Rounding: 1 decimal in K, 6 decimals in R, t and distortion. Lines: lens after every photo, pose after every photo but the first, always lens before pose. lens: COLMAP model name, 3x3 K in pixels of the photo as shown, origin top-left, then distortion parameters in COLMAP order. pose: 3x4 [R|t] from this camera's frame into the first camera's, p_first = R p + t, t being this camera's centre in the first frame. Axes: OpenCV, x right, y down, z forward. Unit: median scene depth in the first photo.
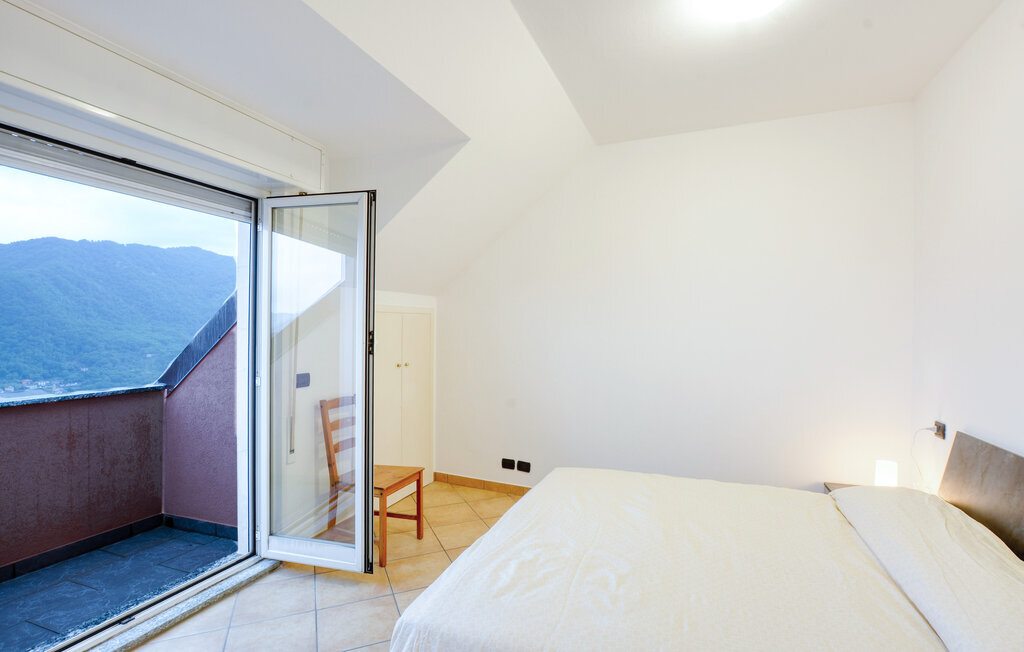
lens RADIAL K [[472.2, 0, 519.8], [0, 472.2, 330.3], [0, 0, 1]] dist [-0.032837, -0.000019]
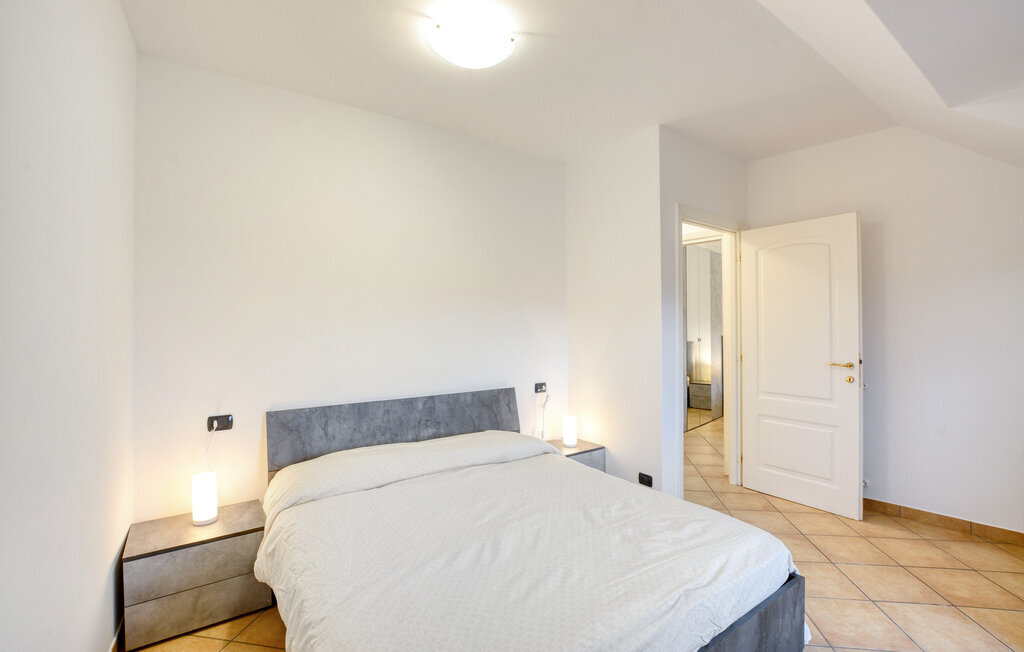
lens RADIAL K [[455.7, 0, 512.0], [0, 455.7, 326.0], [0, 0, 1]] dist [-0.003131, -0.000349]
pose [[-0.837980, -0.003909, 0.545686, -0.230550], [-0.003558, 0.999992, 0.001699, -0.002982], [-0.545689, -0.000518, -0.837988, 1.894934]]
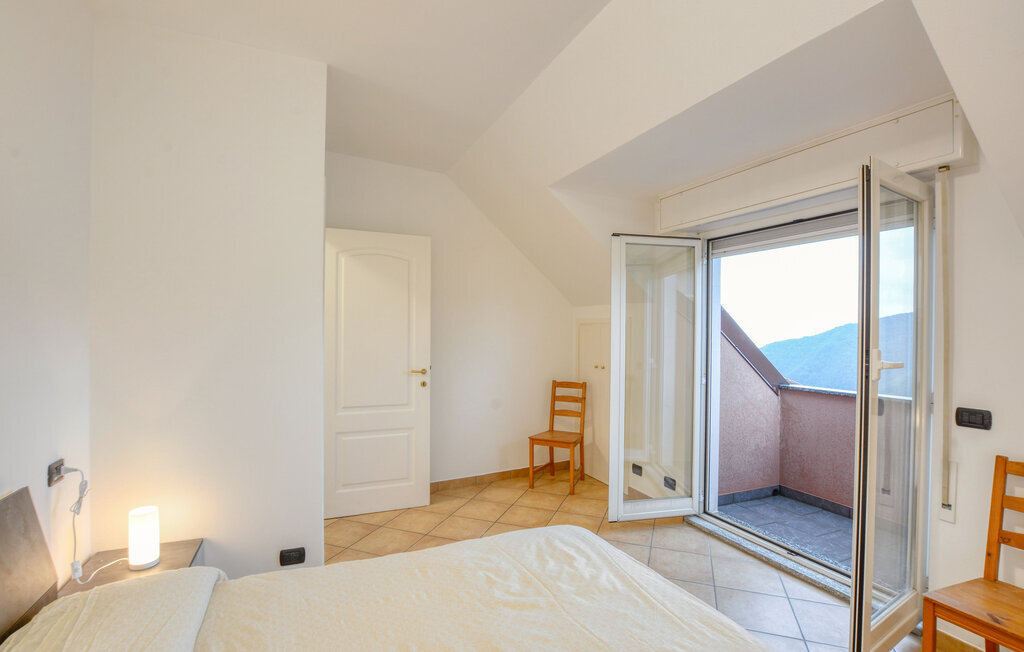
lens RADIAL K [[472.2, 0, 519.8], [0, 472.2, 330.3], [0, 0, 1]] dist [-0.032837, -0.000019]
pose [[-0.693831, -0.014009, -0.720001, 0.775103], [-0.012257, 0.999896, -0.007644, -0.020612], [0.720033, 0.003522, -0.693930, 1.462534]]
